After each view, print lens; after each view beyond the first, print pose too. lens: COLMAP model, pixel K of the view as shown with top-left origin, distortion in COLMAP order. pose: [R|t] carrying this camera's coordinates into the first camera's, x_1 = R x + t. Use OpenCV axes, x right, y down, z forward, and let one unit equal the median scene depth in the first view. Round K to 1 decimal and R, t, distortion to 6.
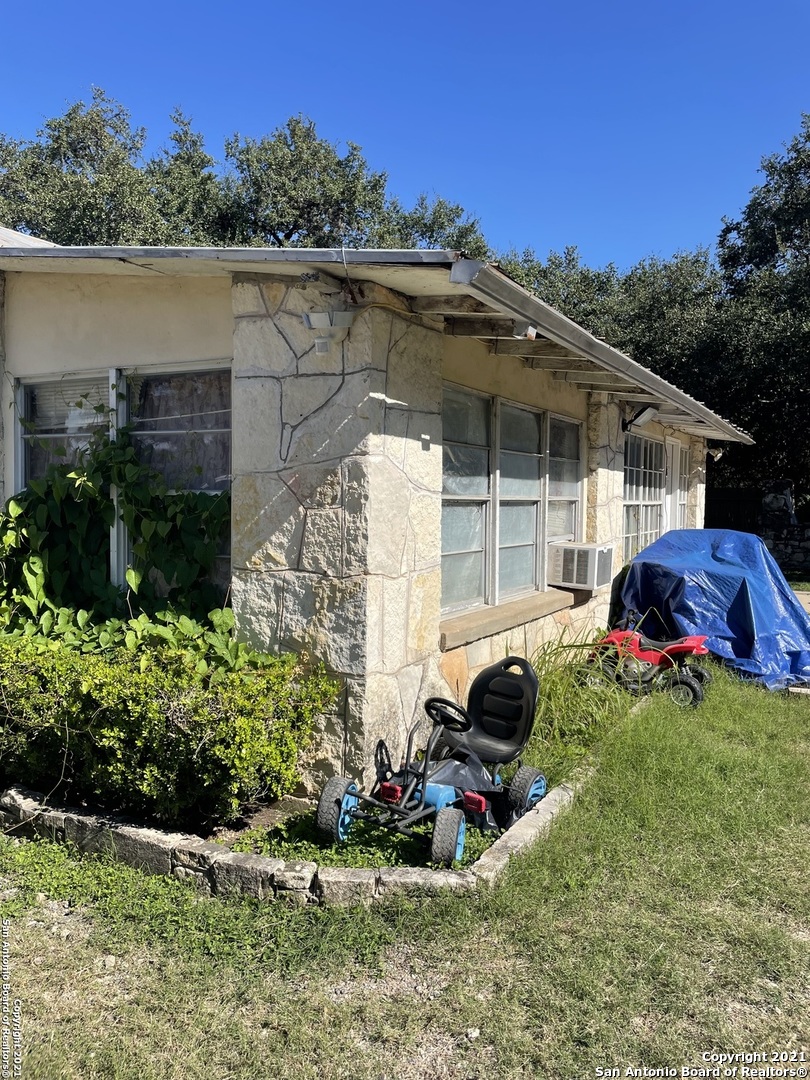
lens RADIAL K [[830.1, 0, 415.4], [0, 830.1, 532.5], [0, 0, 1]] dist [0.075337, -0.109307]
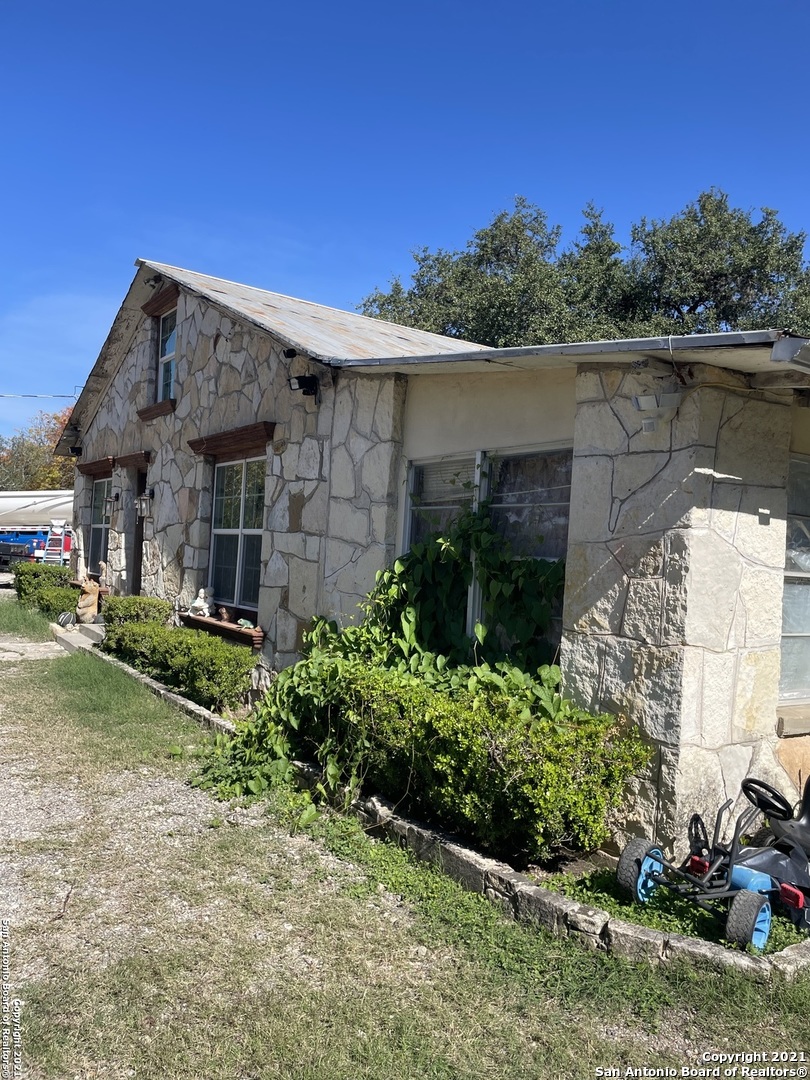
lens RADIAL K [[830.1, 0, 397.5], [0, 830.1, 537.6], [0, 0, 1]] dist [0.075337, -0.109307]
pose [[0.880711, 0.027431, -0.472858, 0.108029], [-0.065372, 0.995807, -0.063989, 0.007671], [0.469121, 0.087267, 0.878812, -0.074825]]
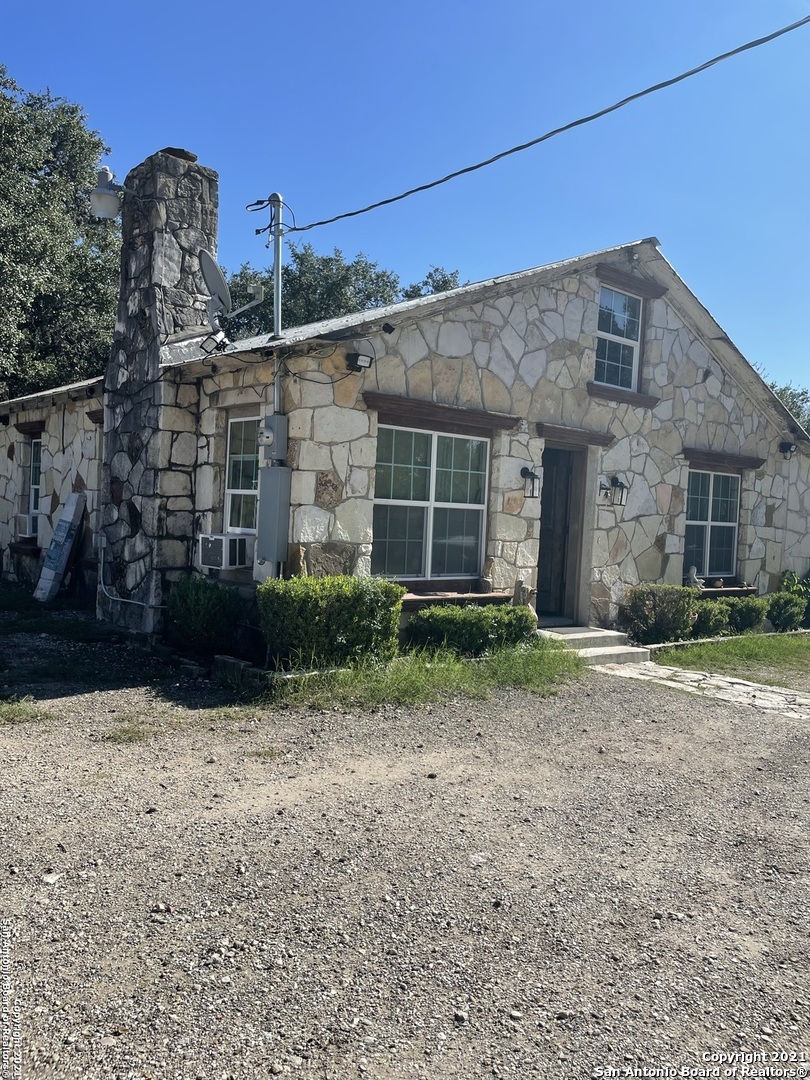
lens RADIAL K [[830.1, 0, 404.8], [0, 830.1, 540.3], [0, 0, 1]] dist [0.075337, -0.109307]
pose [[0.355643, -0.016771, 0.934471, -4.329084], [0.006966, 0.999859, 0.015294, -0.108277], [-0.934596, 0.001071, 0.355709, 1.522862]]
